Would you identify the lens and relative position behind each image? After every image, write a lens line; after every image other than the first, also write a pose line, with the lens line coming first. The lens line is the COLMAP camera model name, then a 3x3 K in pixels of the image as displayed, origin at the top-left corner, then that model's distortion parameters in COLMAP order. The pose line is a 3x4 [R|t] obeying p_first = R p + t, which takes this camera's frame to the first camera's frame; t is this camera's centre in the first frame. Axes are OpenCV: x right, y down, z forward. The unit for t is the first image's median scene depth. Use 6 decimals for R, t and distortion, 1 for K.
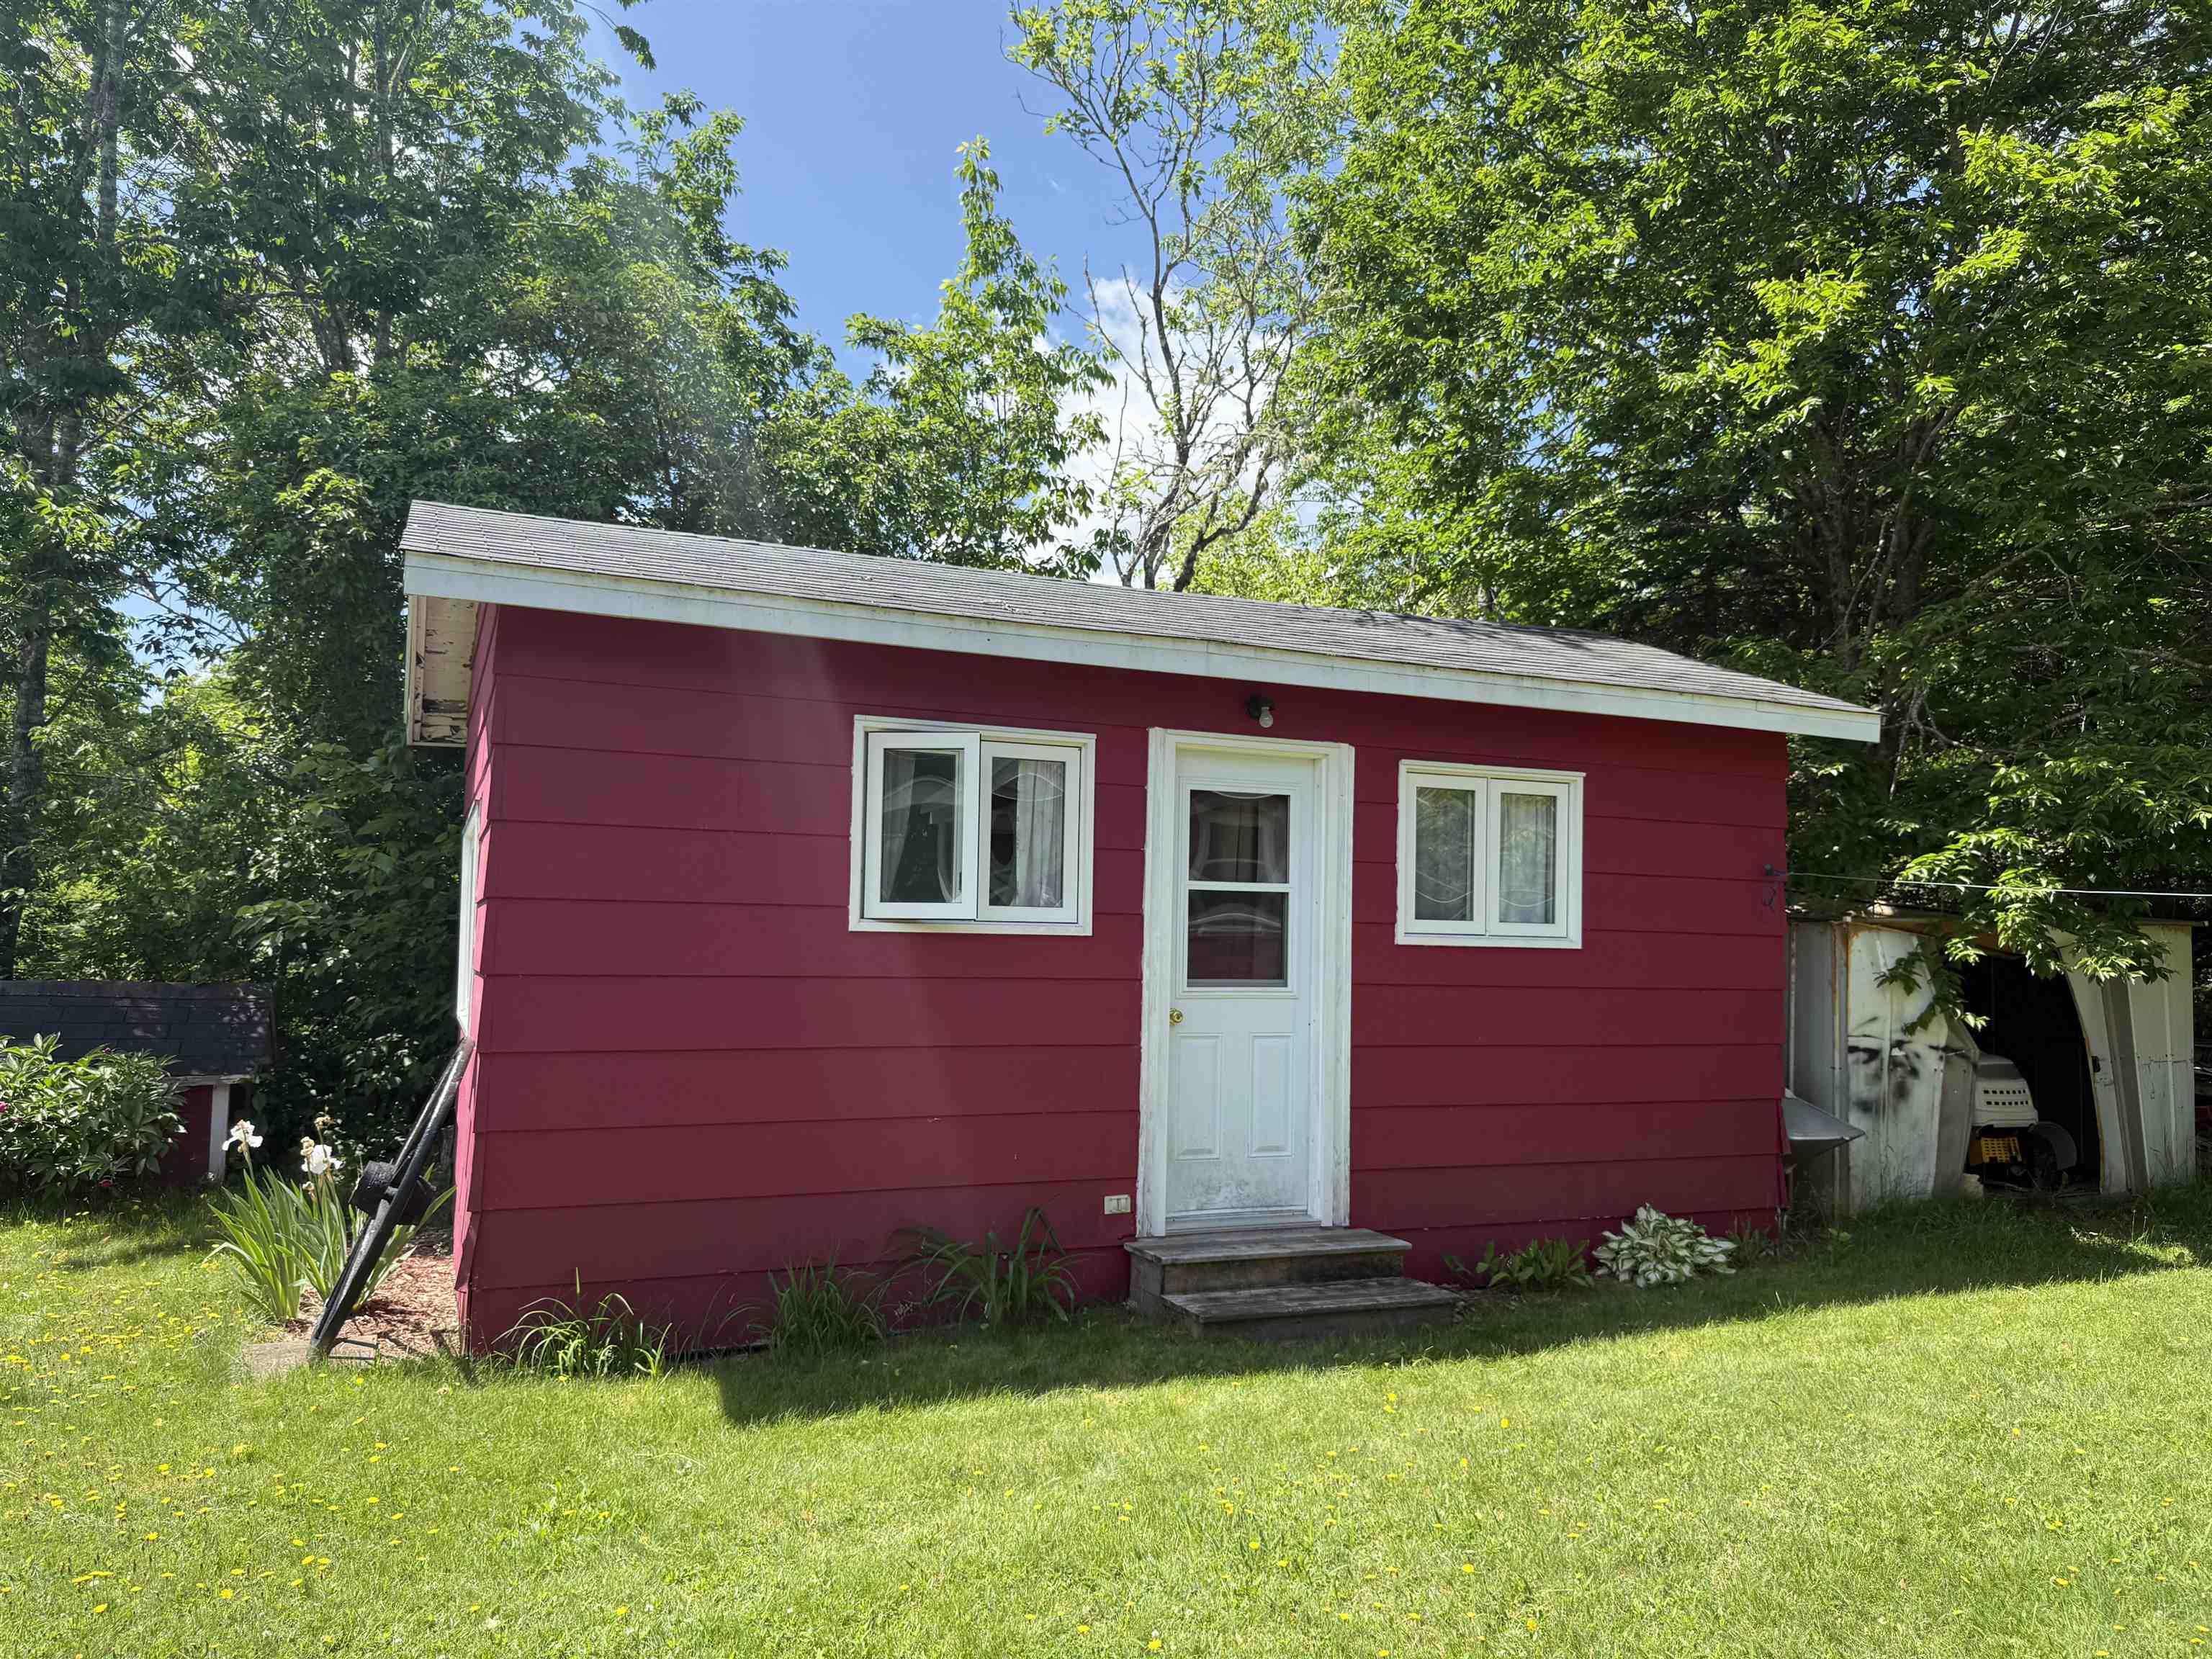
lens RADIAL K [[1527.8, 0, 1108.7], [0, 1527.8, 832.7], [0, 0, 1]] dist [0.150766, -0.252073]
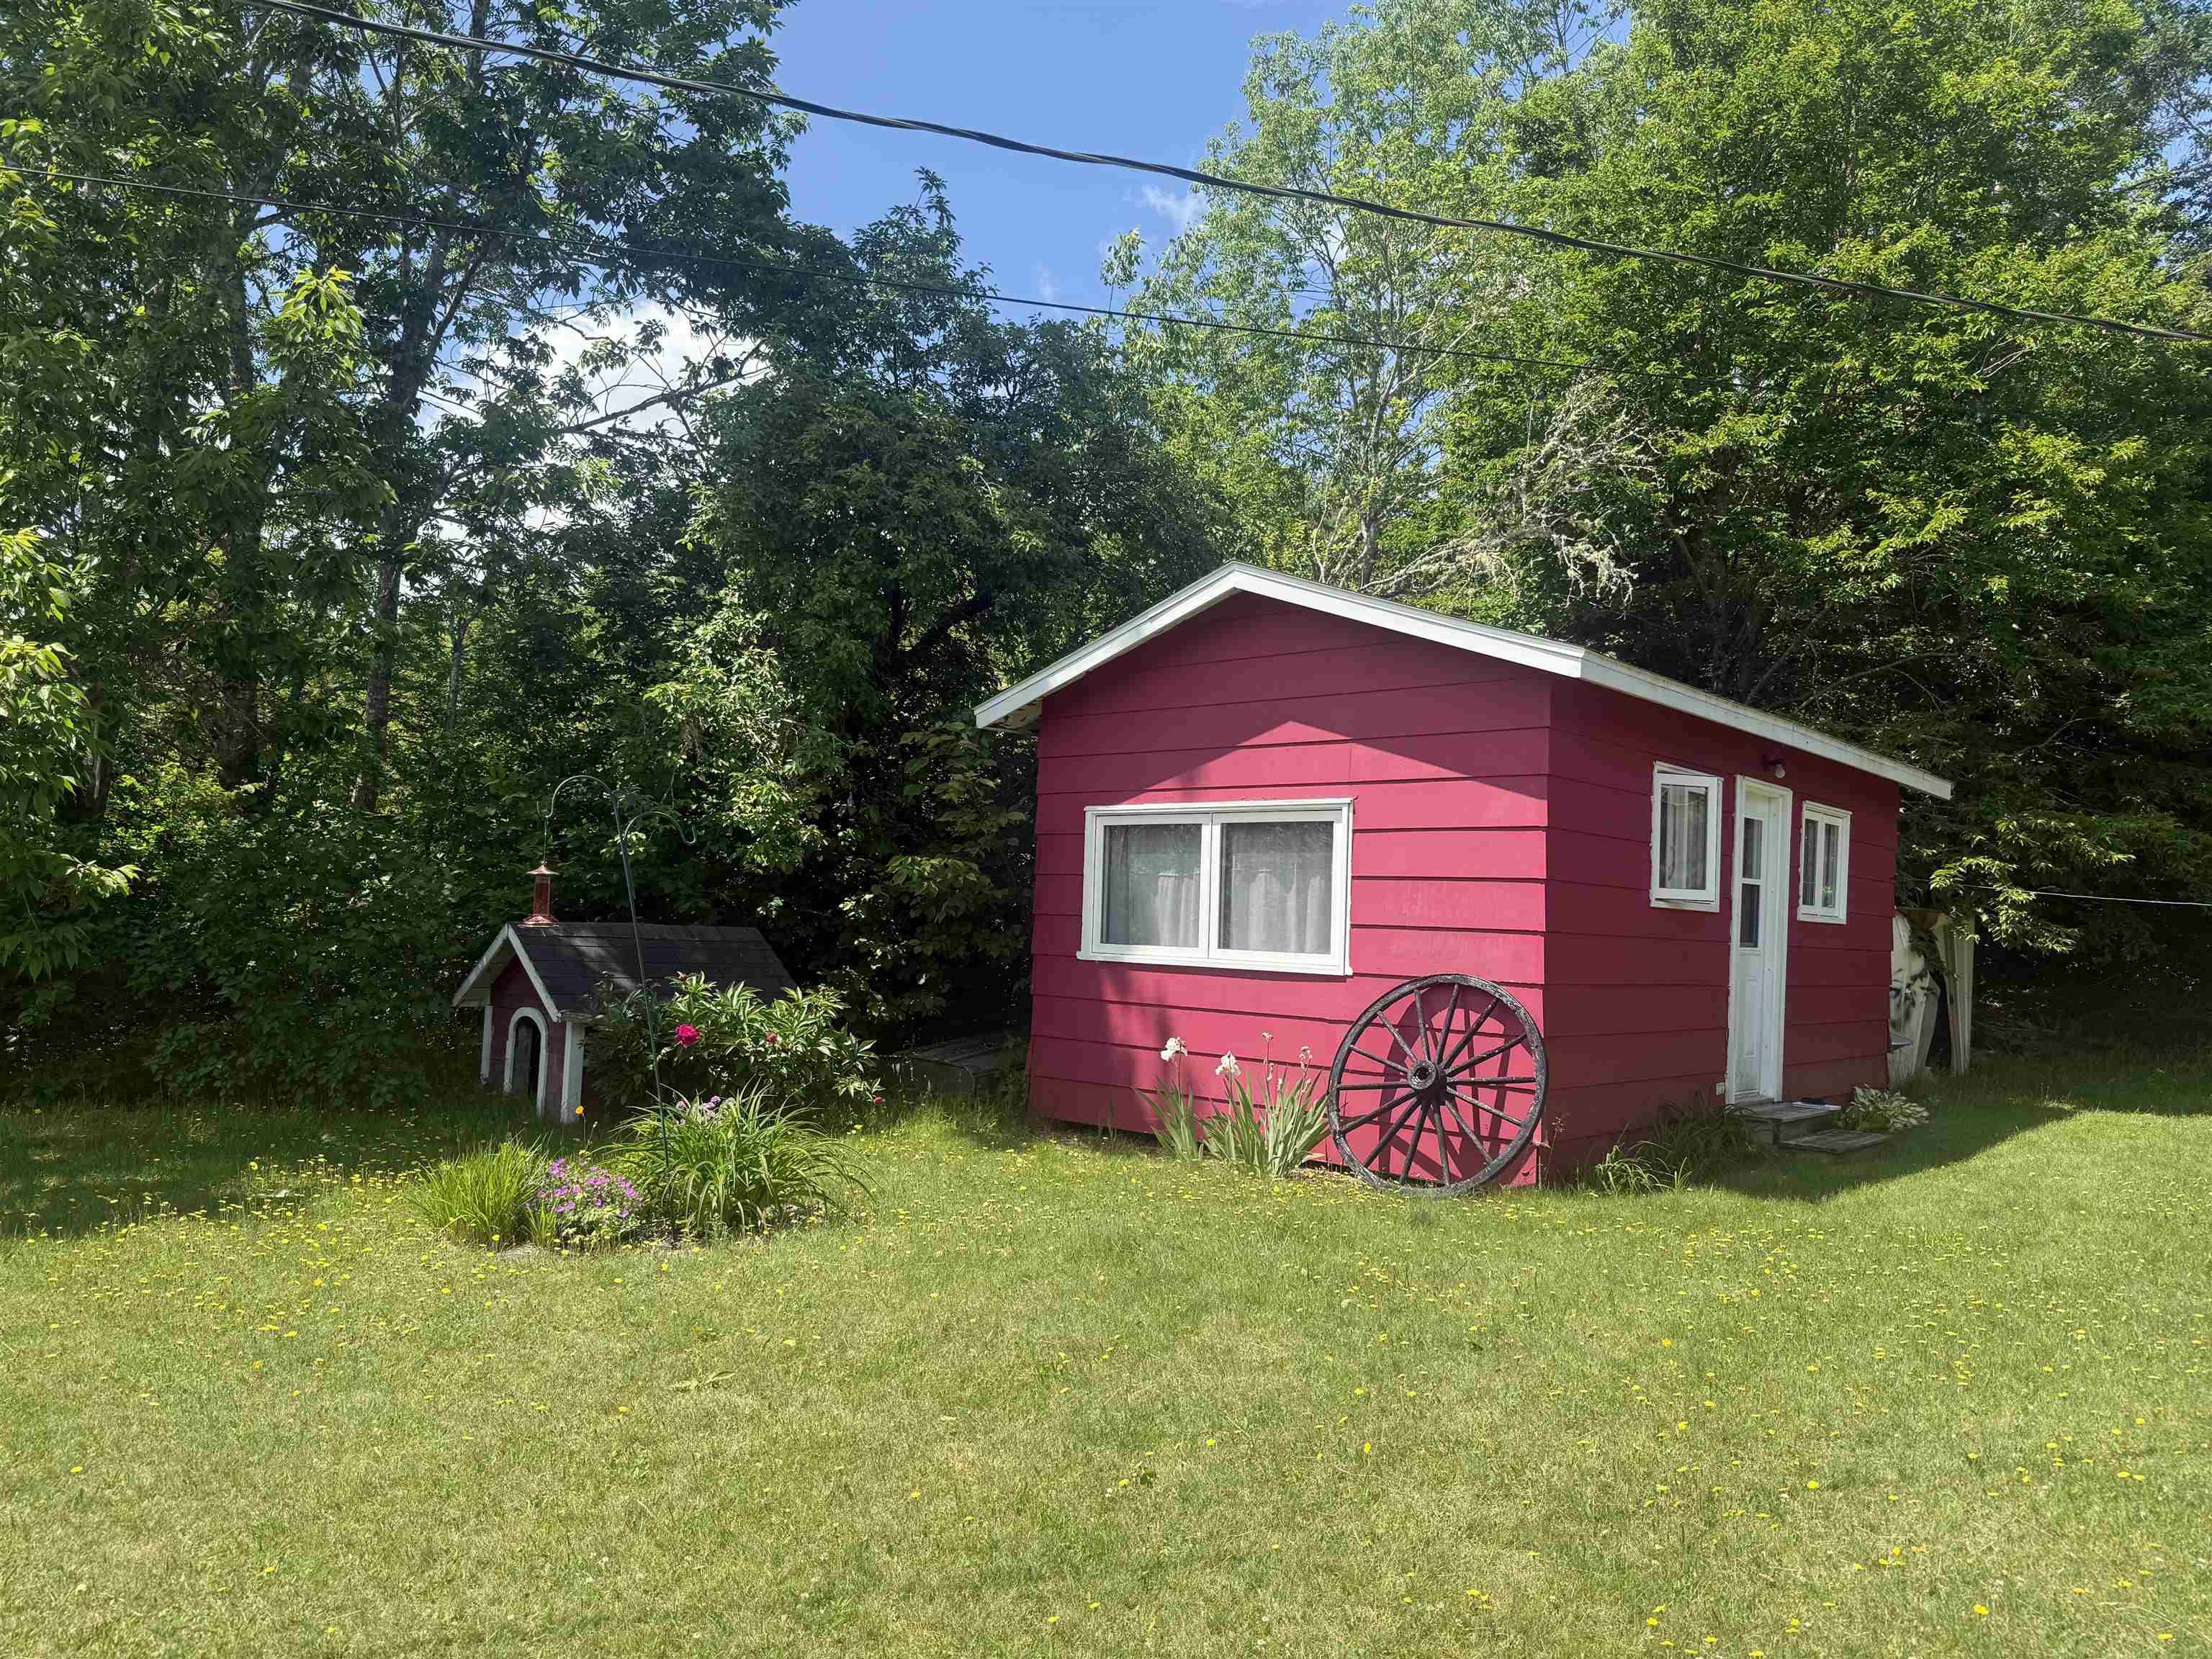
lens RADIAL K [[1527.8, 0, 1108.7], [0, 1527.8, 832.7], [0, 0, 1]] dist [0.150766, -0.252073]
pose [[0.899924, 0.052475, 0.432878, -1.087561], [-0.071787, 0.997016, 0.028378, -0.009738], [-0.430098, -0.056613, 0.901006, -0.097772]]
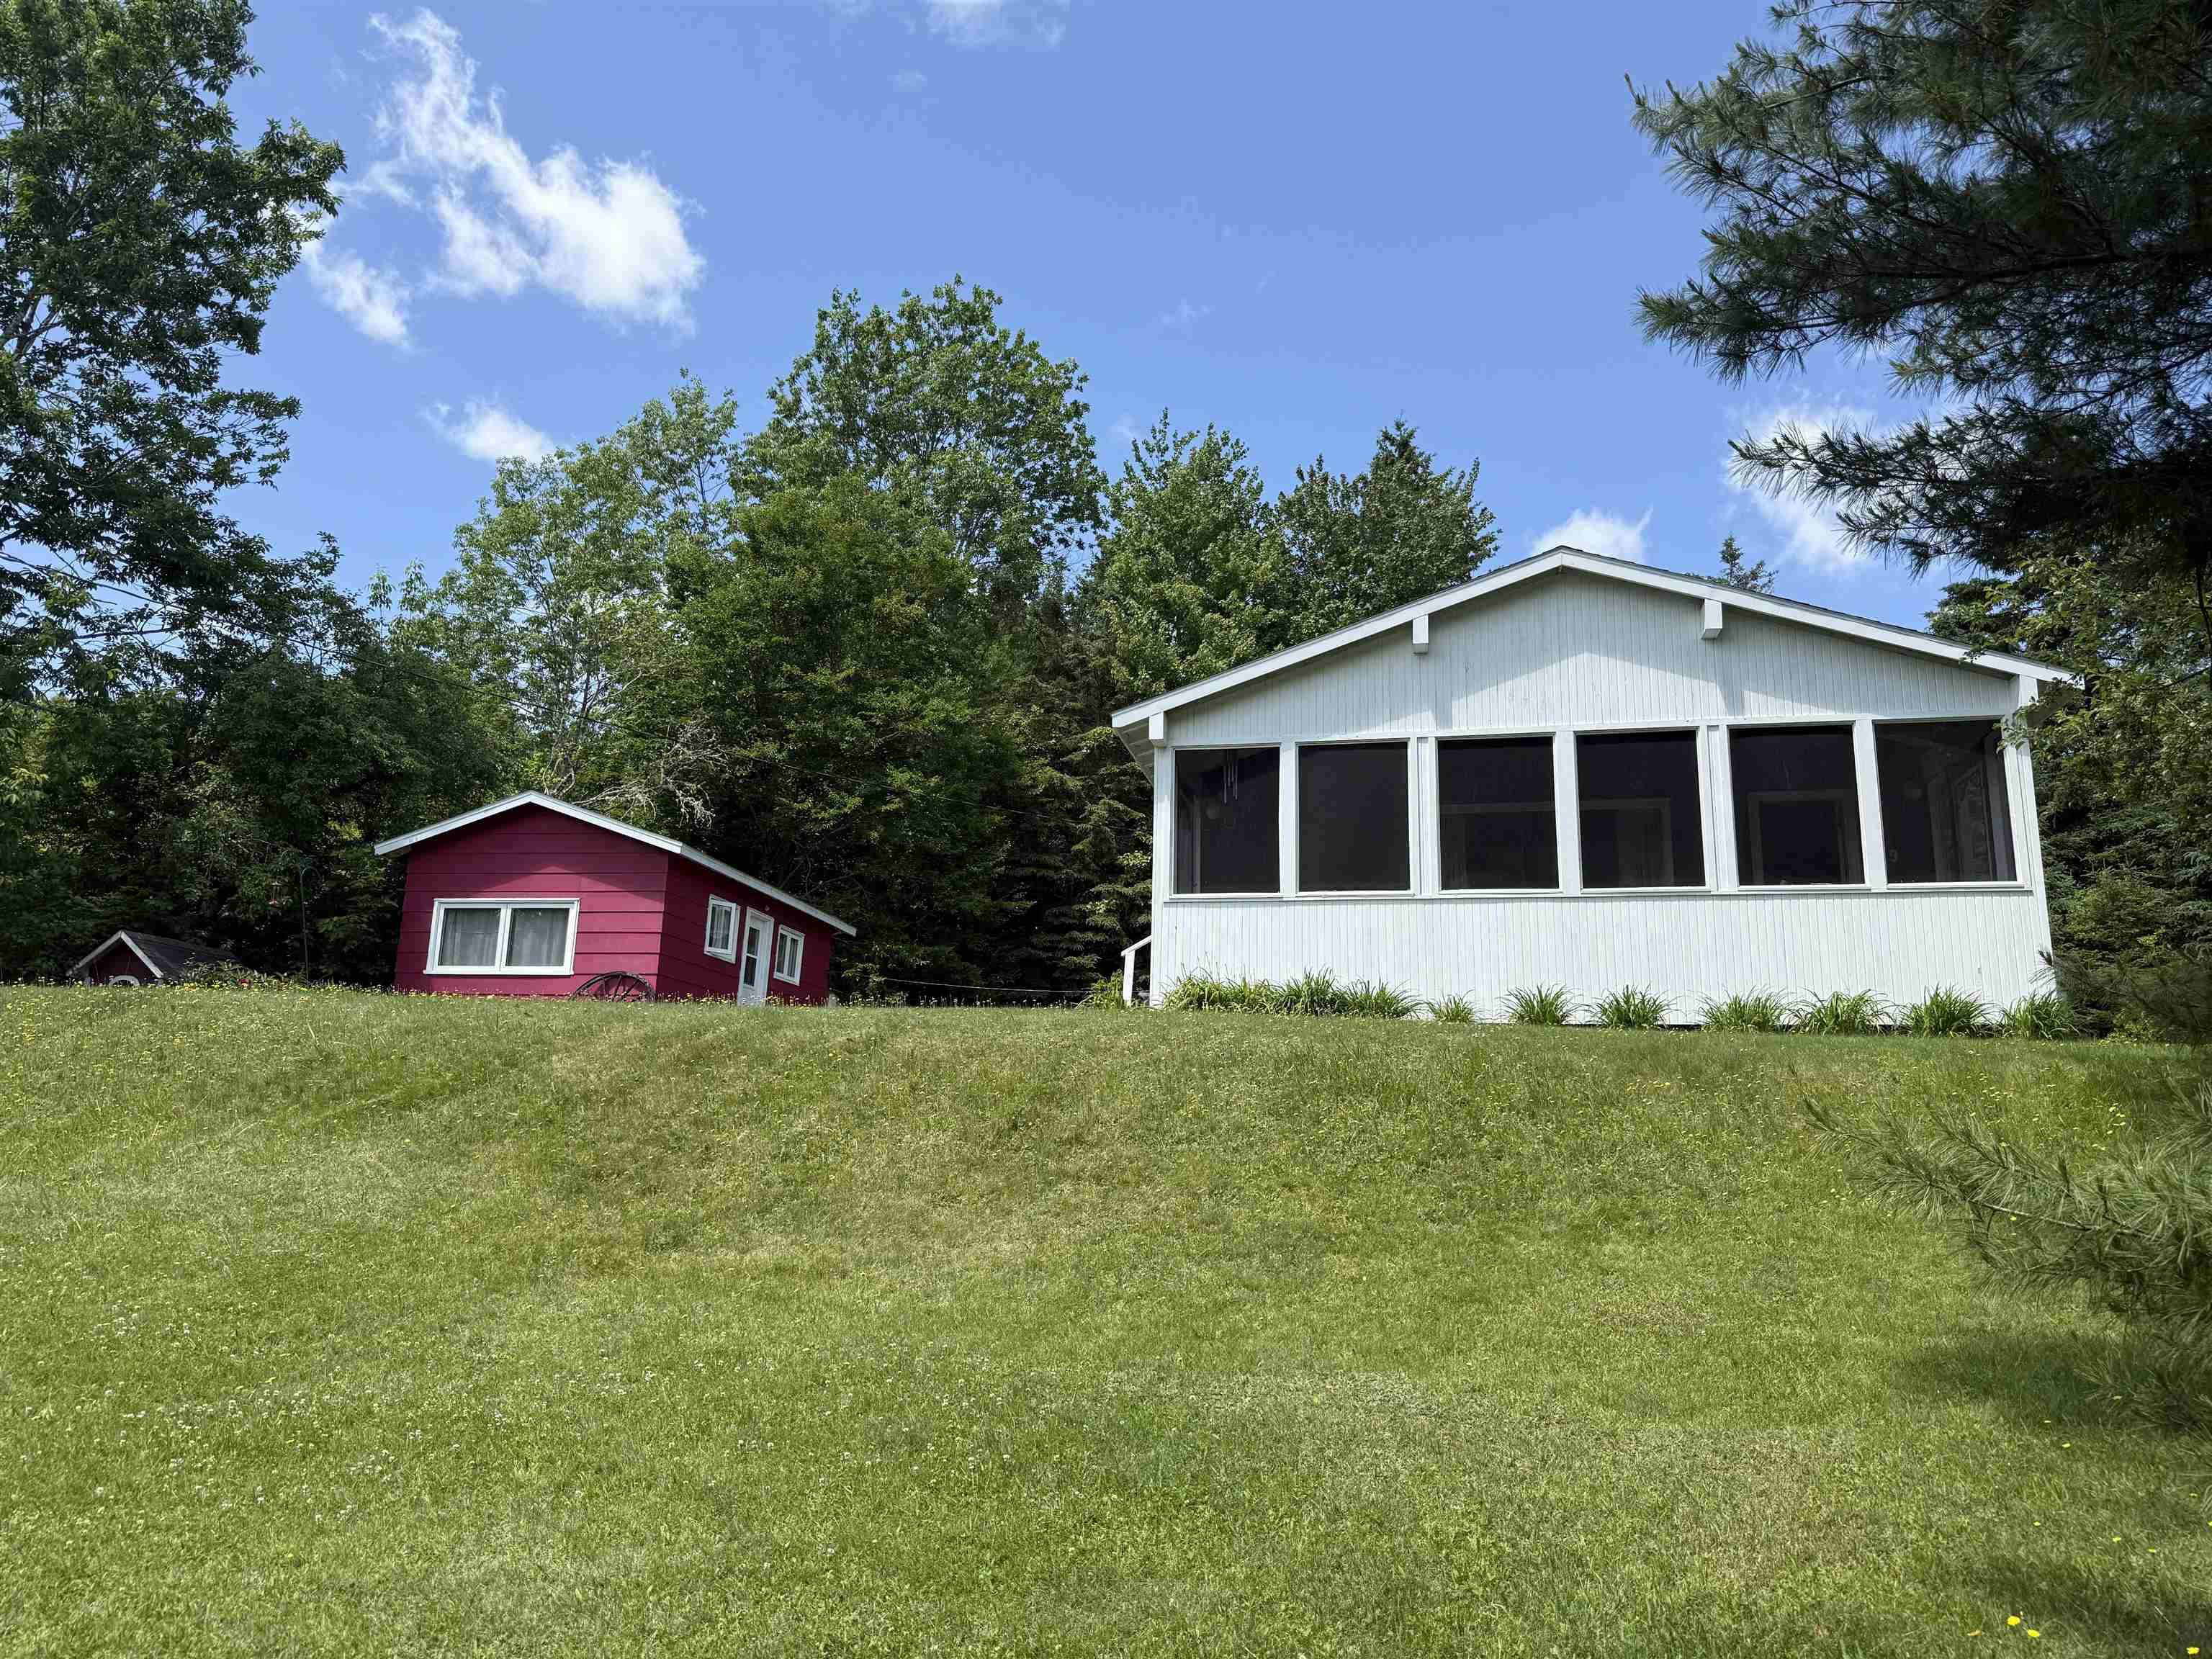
lens RADIAL K [[1527.8, 0, 1108.7], [0, 1527.8, 832.7], [0, 0, 1]] dist [0.150766, -0.252073]
pose [[0.531636, 0.186265, 0.826237, -2.221196], [-0.103963, 0.982493, -0.154597, 0.200156], [-0.840568, -0.003709, 0.541693, -1.411169]]
